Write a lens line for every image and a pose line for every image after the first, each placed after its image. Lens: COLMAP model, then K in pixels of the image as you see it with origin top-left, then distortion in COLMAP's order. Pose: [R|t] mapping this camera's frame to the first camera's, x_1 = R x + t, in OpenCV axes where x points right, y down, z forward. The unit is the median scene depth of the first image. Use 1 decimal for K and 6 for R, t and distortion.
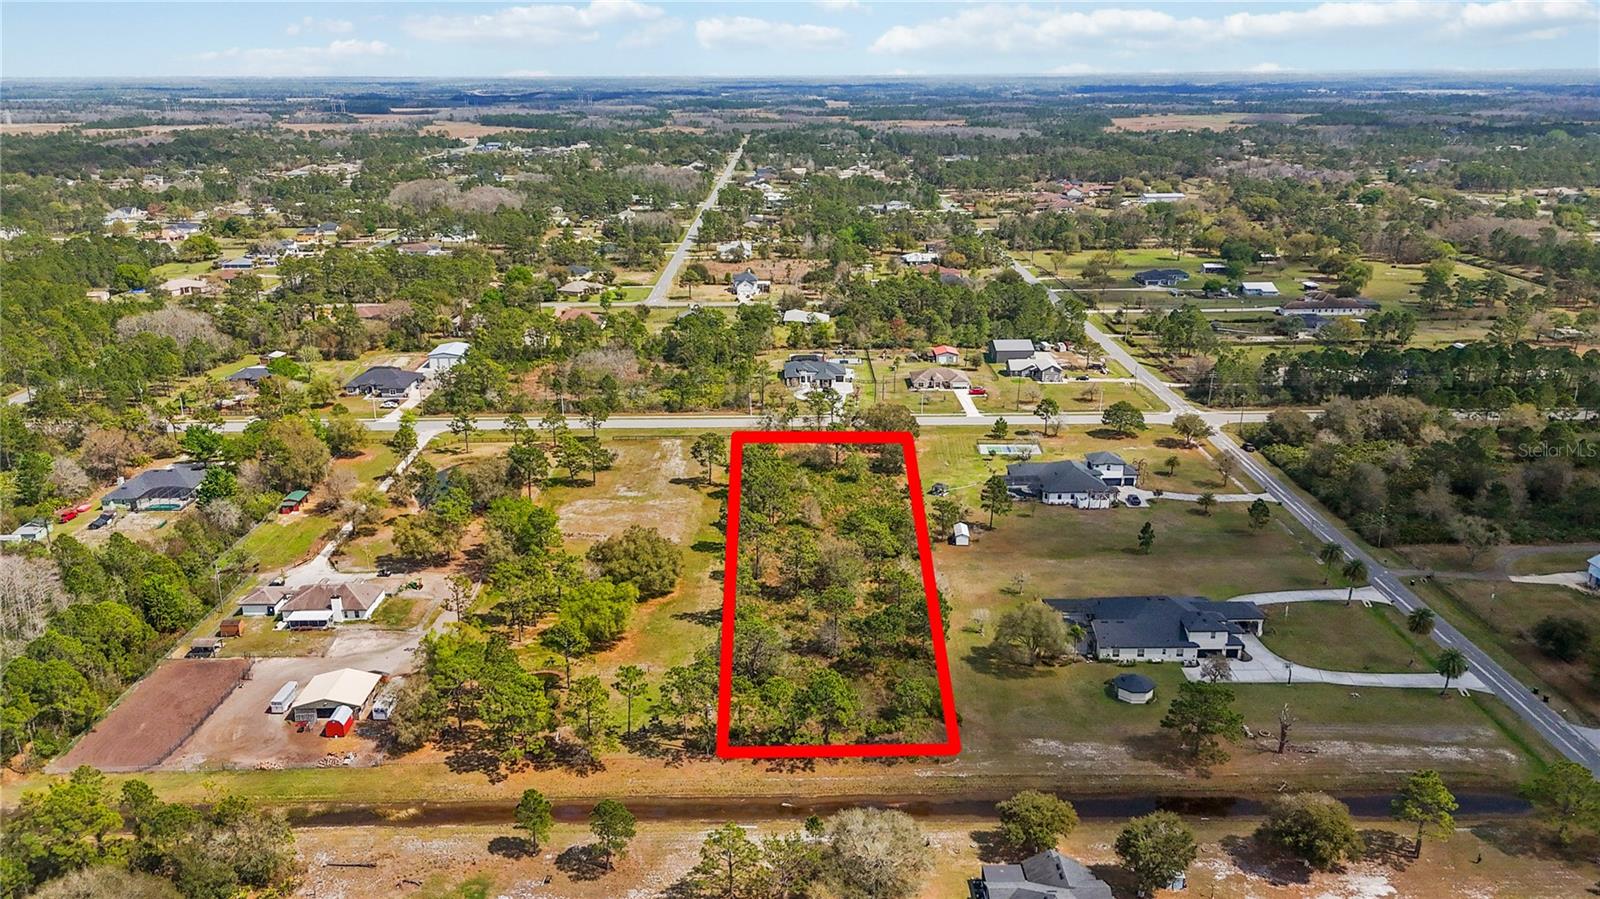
lens RADIAL K [[1169.0, 0, 800.0], [0, 1169.0, 449.5], [0, 0, 1]] dist [0.074440, -0.065394]
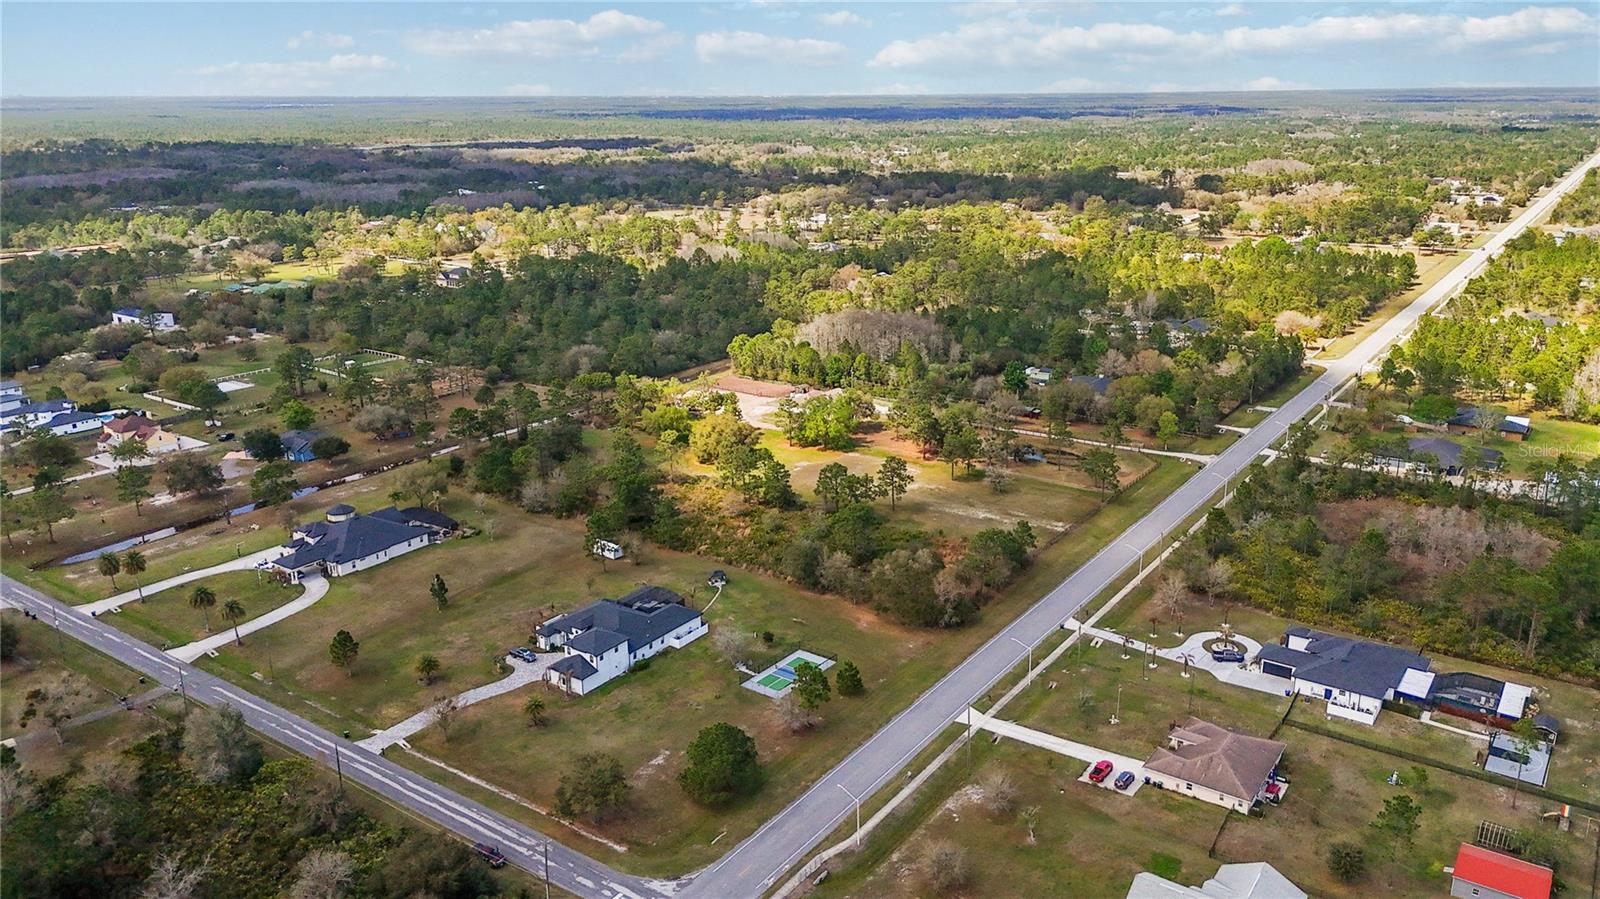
lens RADIAL K [[1169.0, 0, 800.0], [0, 1169.0, 449.5], [0, 0, 1]] dist [0.074440, -0.065394]
pose [[-0.586965, 0.244055, -0.771952, 0.618031], [-0.235295, 0.860905, 0.451087, -0.380123], [0.774667, 0.446409, -0.447896, 1.204876]]
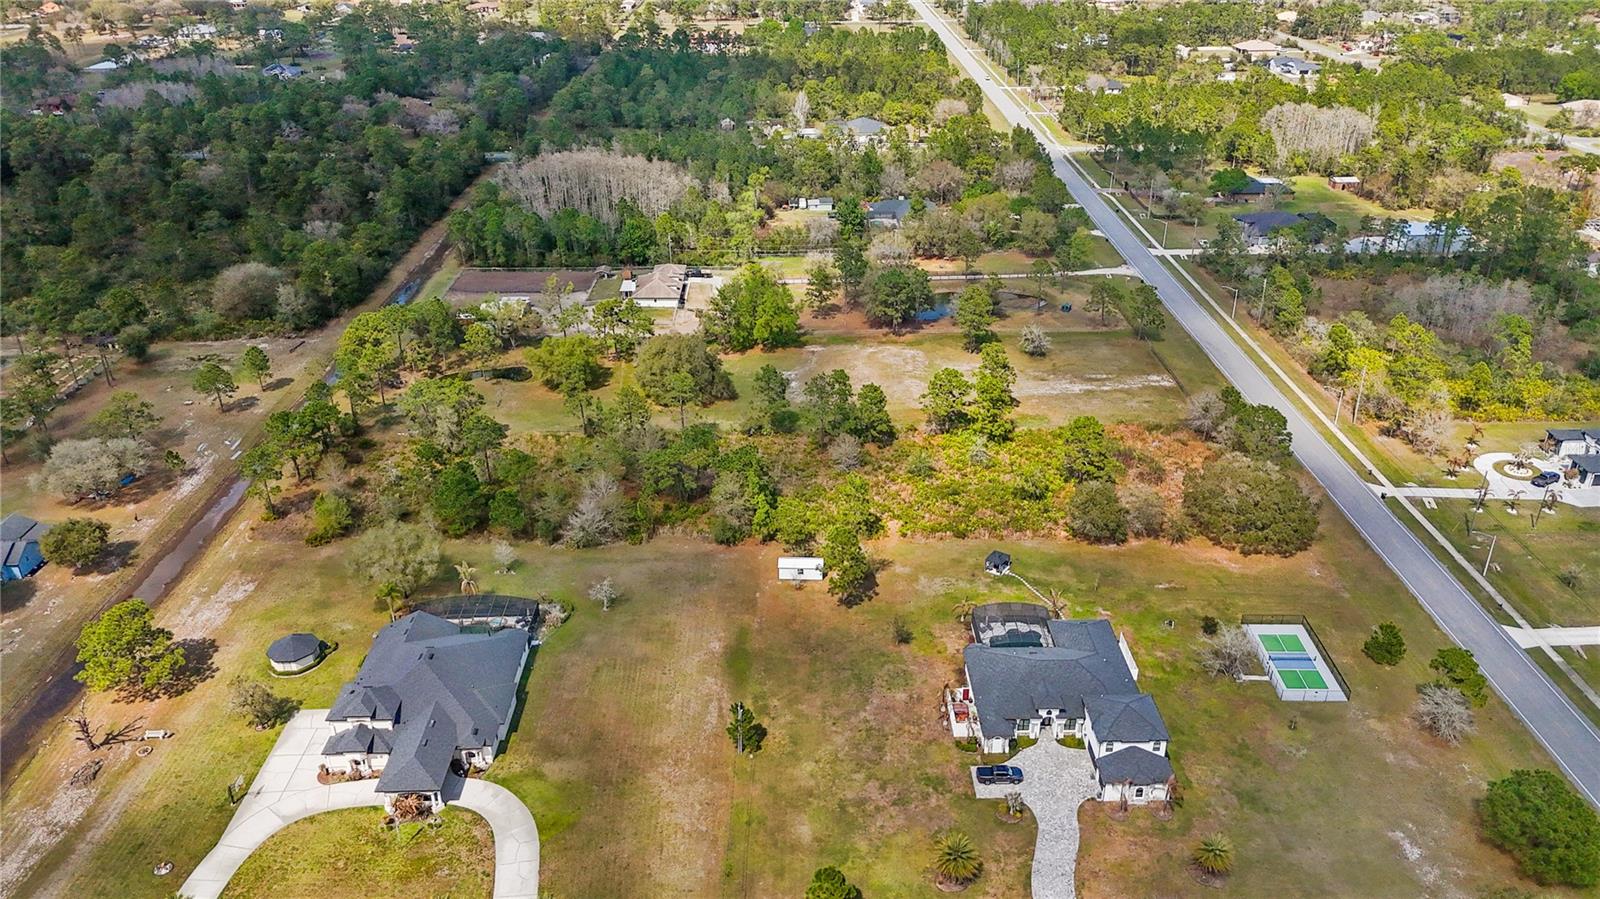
lens RADIAL K [[1169.0, 0, 800.0], [0, 1169.0, 449.5], [0, 0, 1]] dist [0.074440, -0.065394]
pose [[0.002558, 0.455859, -0.890048, 0.561920], [-0.293489, 0.851197, 0.435117, -0.222735], [0.955959, 0.260107, 0.135967, 0.699821]]
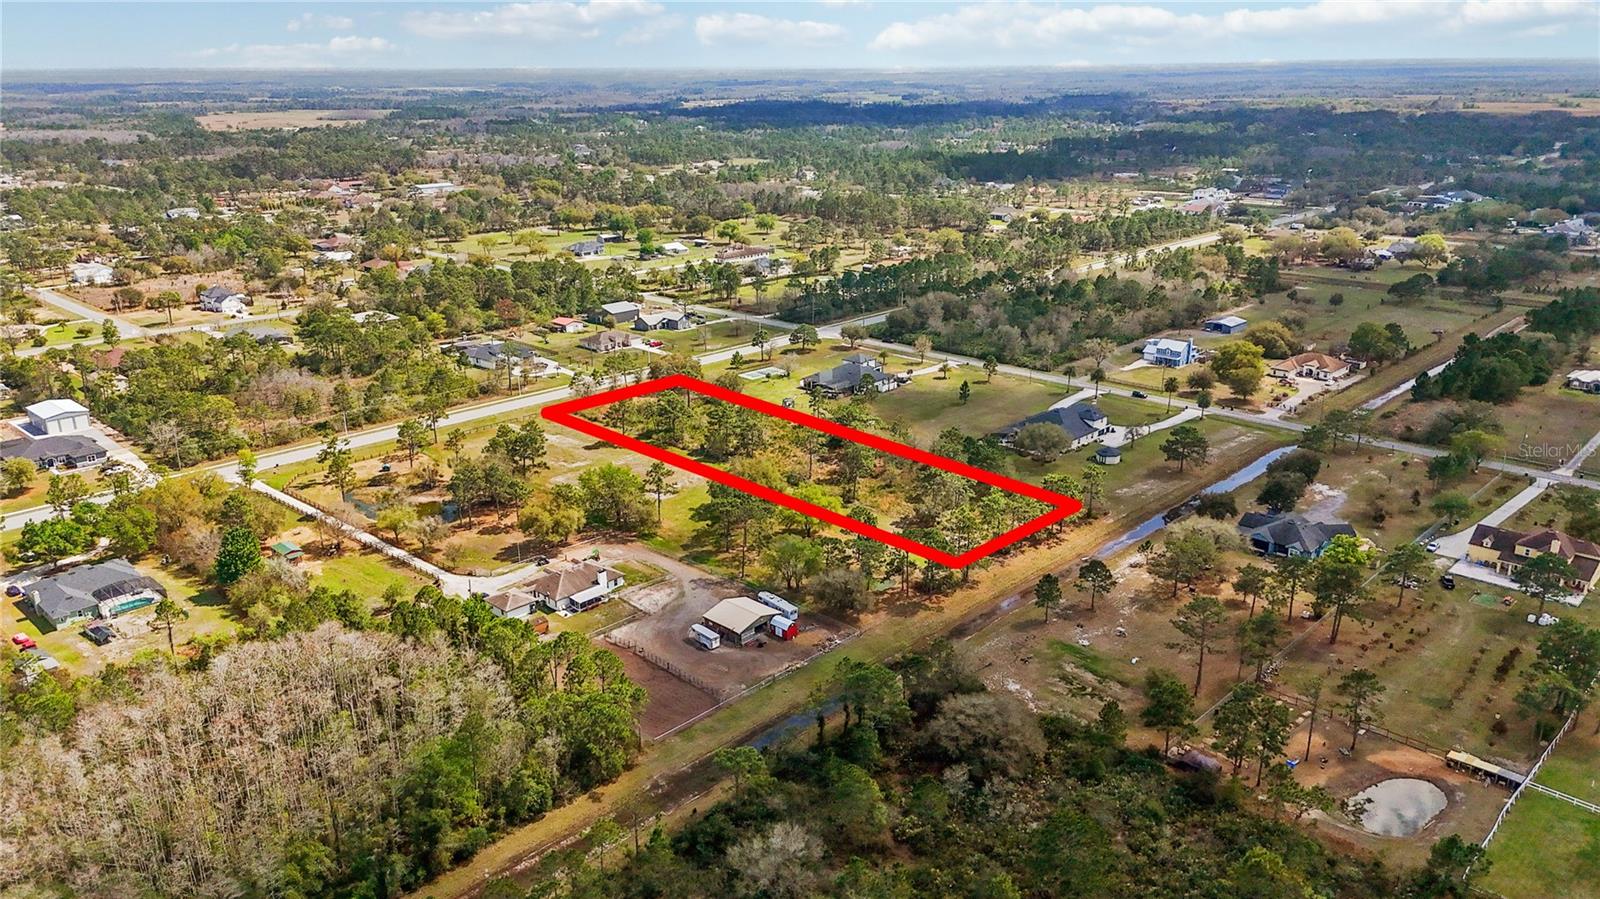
lens RADIAL K [[1175.4, 0, 800.0], [0, 1175.4, 449.5], [0, 0, 1]] dist [0.044982, -0.008655]
pose [[0.705046, -0.222234, 0.673440, -0.638006], [0.221910, 0.971076, 0.088129, -0.021581], [-0.673547, 0.087308, 0.733970, 0.072007]]
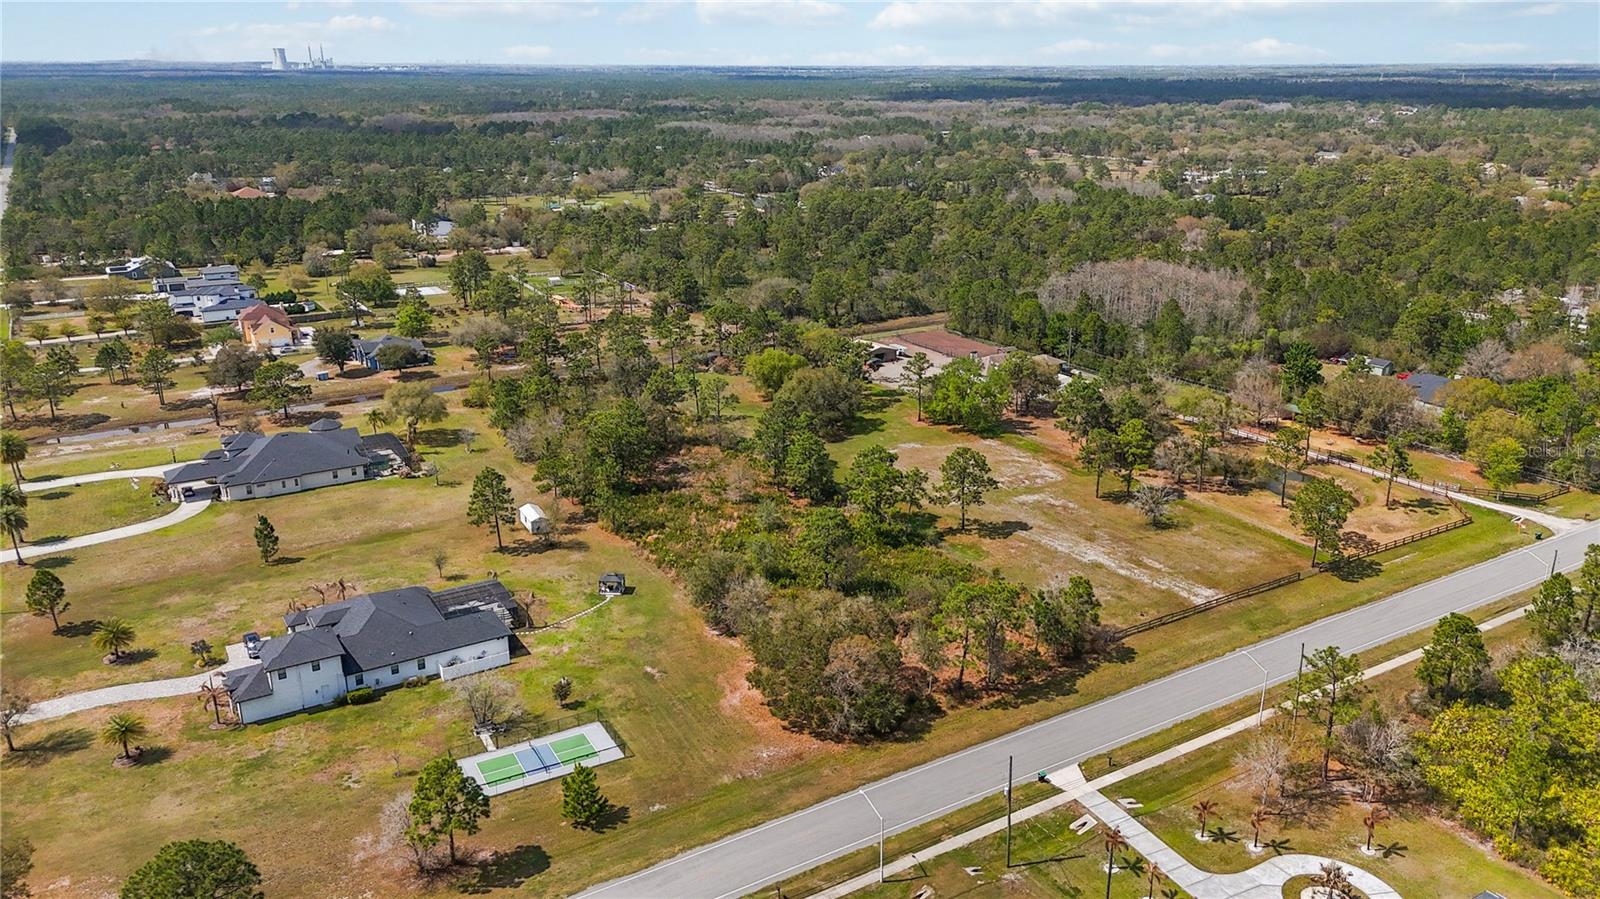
lens RADIAL K [[1175.4, 0, 800.0], [0, 1175.4, 449.5], [0, 0, 1]] dist [0.044982, -0.008655]
pose [[-0.856877, 0.164732, -0.488493, 0.273432], [-0.152959, 0.823659, 0.546067, -0.306506], [0.492307, 0.542632, -0.680577, 1.226991]]
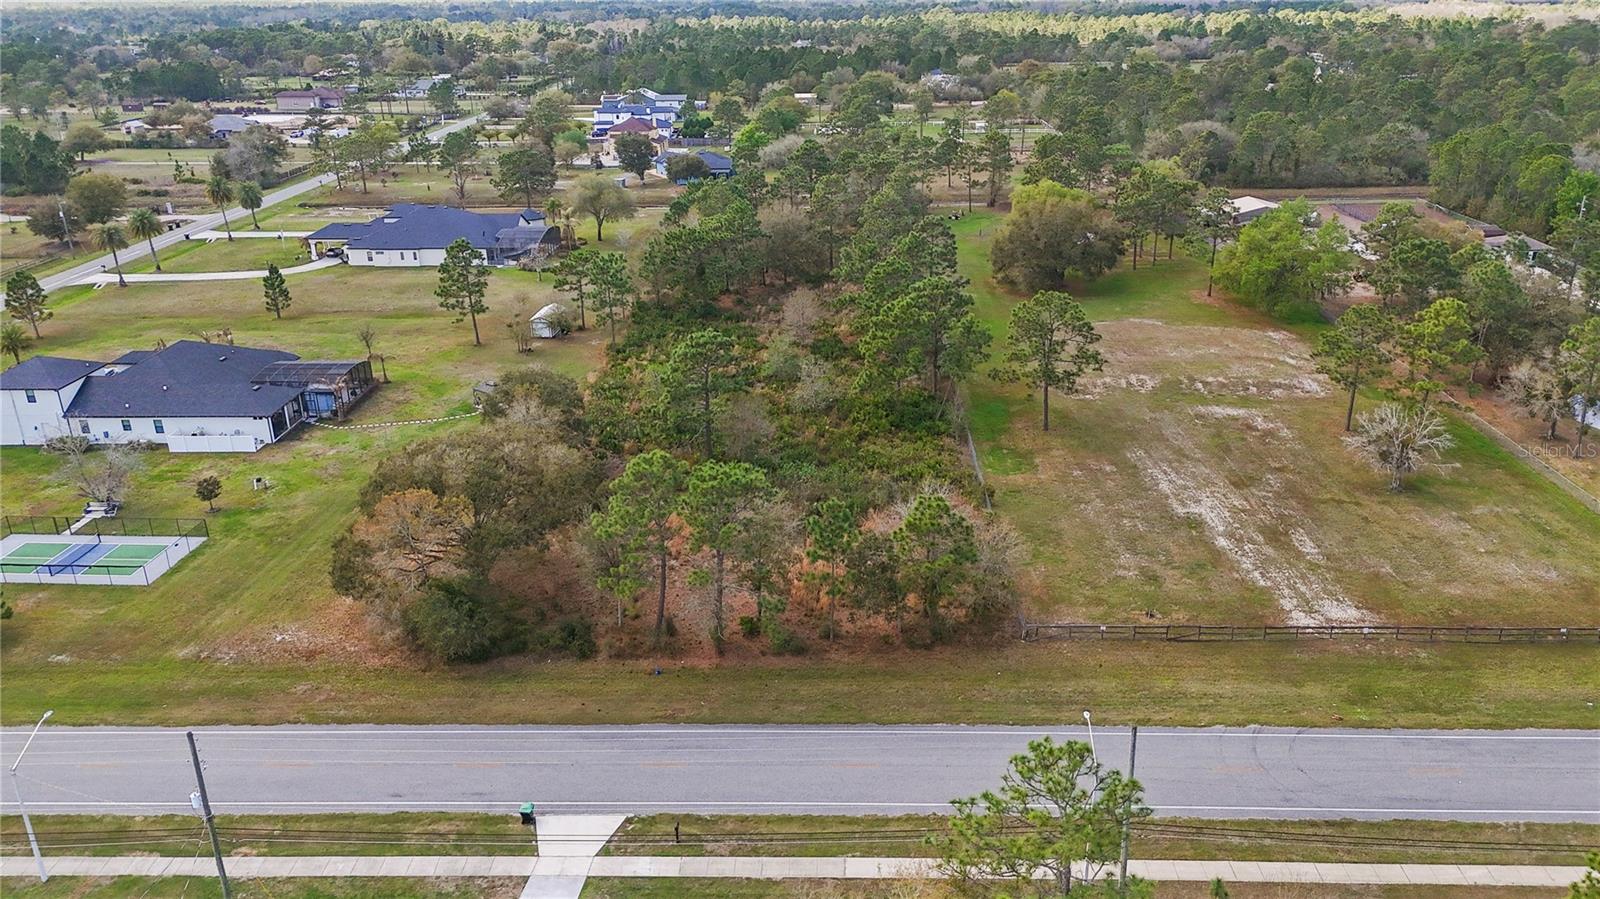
lens RADIAL K [[1175.4, 0, 800.0], [0, 1175.4, 449.5], [0, 0, 1]] dist [0.044982, -0.008655]
pose [[-0.999266, 0.004776, 0.038012, -0.008322], [0.027791, 0.773304, 0.633426, -0.194957], [-0.026370, 0.634017, -0.772869, 1.176214]]
